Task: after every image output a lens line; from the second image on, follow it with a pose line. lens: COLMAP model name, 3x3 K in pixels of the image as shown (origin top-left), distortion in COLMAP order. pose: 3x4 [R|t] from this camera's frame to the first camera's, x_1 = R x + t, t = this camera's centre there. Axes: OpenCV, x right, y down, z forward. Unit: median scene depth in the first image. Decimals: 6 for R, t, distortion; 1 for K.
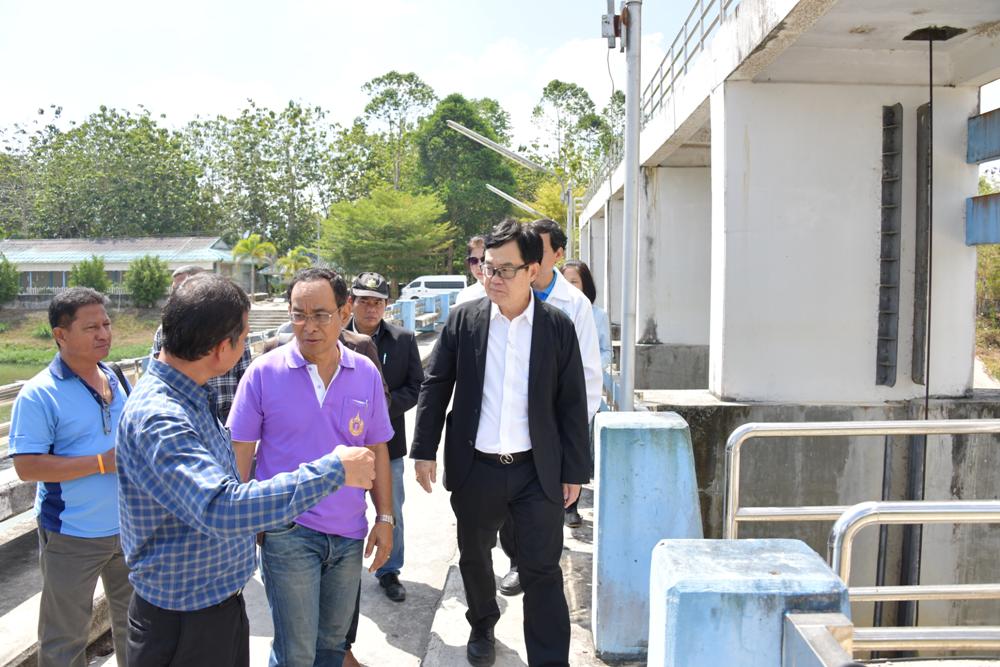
lens RADIAL K [[810.1, 0, 500.0], [0, 810.1, 333.5], [0, 0, 1]] dist [-0.130362, 0.007740]
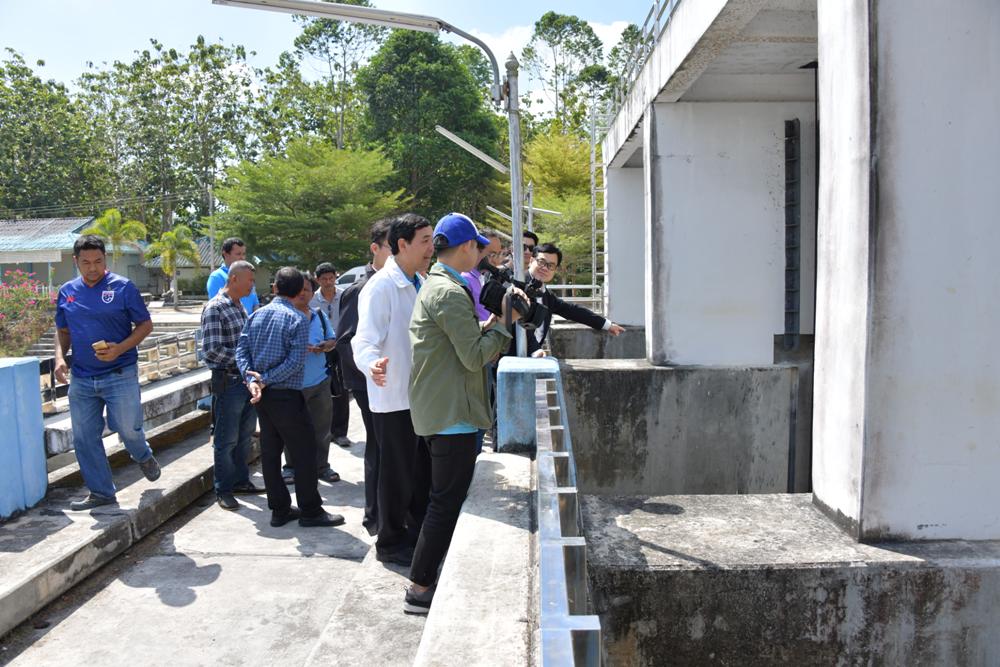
lens RADIAL K [[810.1, 0, 500.0], [0, 810.1, 333.5], [0, 0, 1]] dist [-0.130362, 0.007740]
pose [[0.999923, -0.012341, 0.001164, 0.017277], [0.012322, 0.999810, 0.015090, -0.018364], [-0.001350, -0.015074, 0.999885, 0.254024]]
